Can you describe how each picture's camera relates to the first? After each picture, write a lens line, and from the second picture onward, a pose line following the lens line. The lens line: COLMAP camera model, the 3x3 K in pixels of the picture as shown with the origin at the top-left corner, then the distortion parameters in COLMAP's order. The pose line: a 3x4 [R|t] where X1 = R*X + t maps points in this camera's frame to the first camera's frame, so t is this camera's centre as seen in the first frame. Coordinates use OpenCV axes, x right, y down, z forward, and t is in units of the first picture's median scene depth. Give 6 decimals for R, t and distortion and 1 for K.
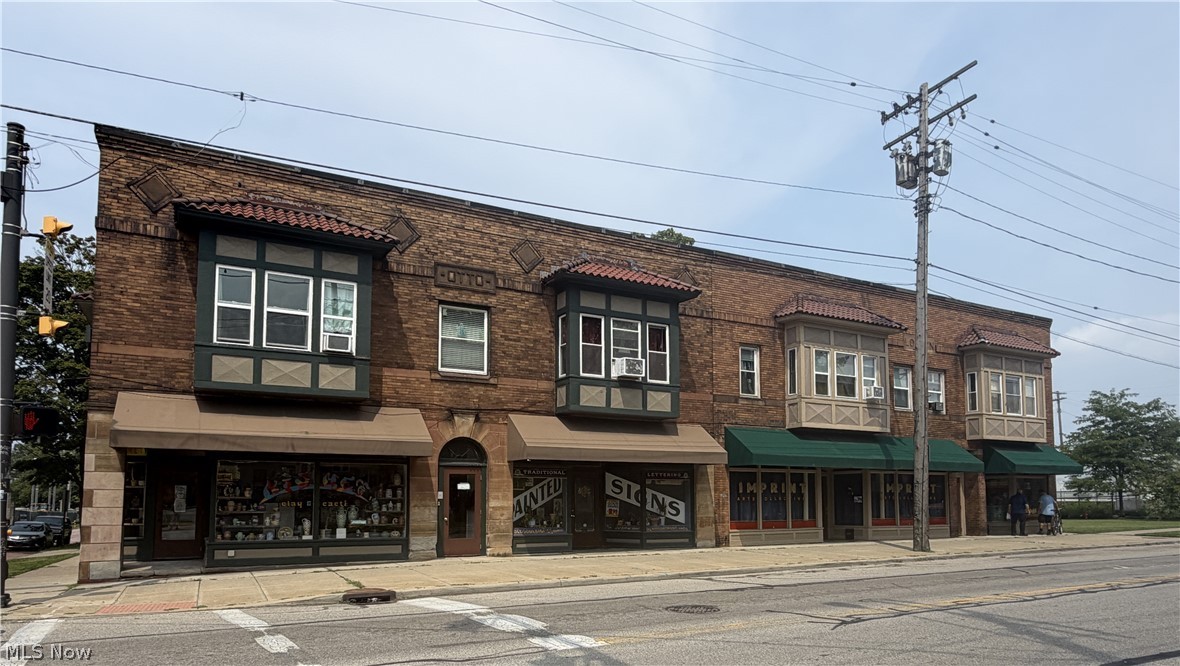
lens RADIAL K [[731.4, 0, 590.0], [0, 731.4, 443.8], [0, 0, 1]] dist [0.001868, 0.000450]
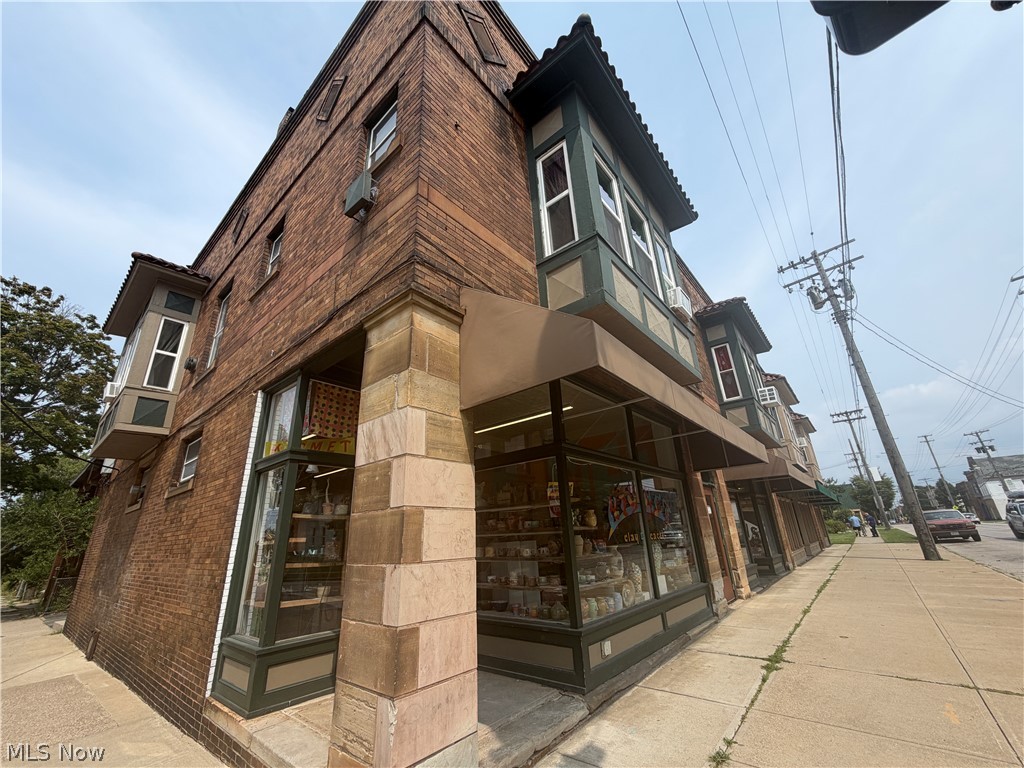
lens RADIAL K [[405.6, 0, 510.0], [0, 405.6, 384.8], [0, 0, 1]] dist [-0.000211, -0.000126]
pose [[0.932191, 0.086440, 0.351493, -0.627489], [0.019165, 0.957918, -0.286401, 0.054781], [-0.361459, 0.273717, 0.891306, 0.698983]]
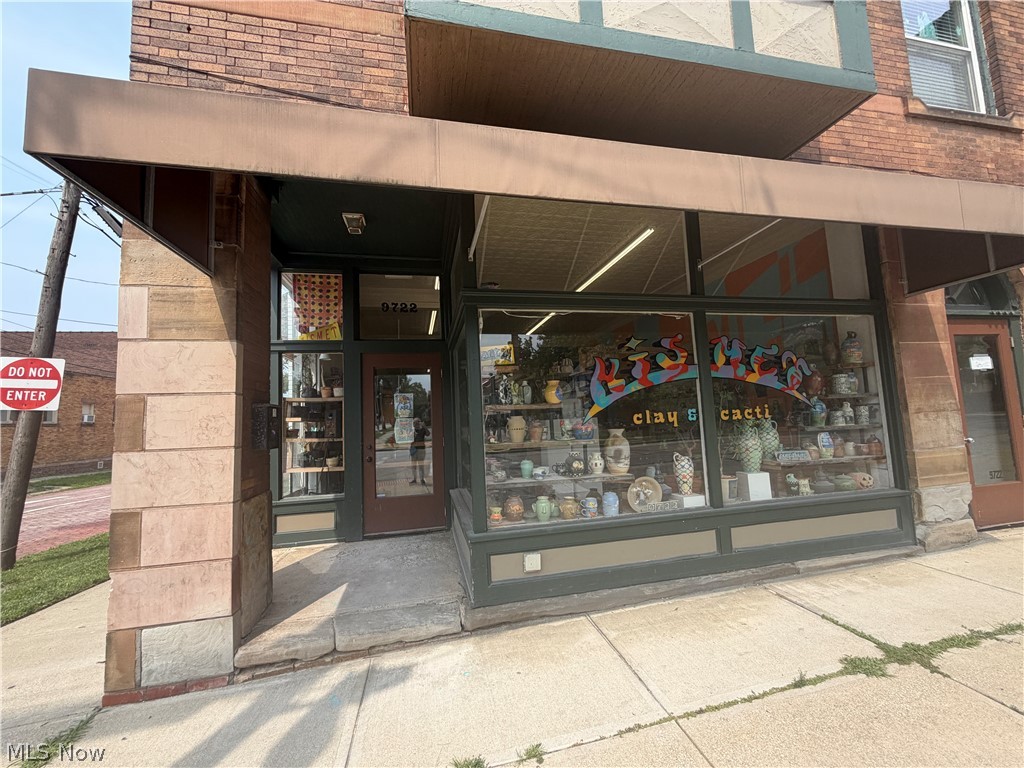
lens RADIAL K [[405.6, 0, 510.0], [0, 405.6, 384.8], [0, 0, 1]] dist [-0.000211, -0.000126]
pose [[0.958328, -0.067419, -0.277601, -0.418633], [0.066409, 0.997707, -0.013051, 0.062165], [0.277844, -0.005928, 0.960608, 0.768637]]
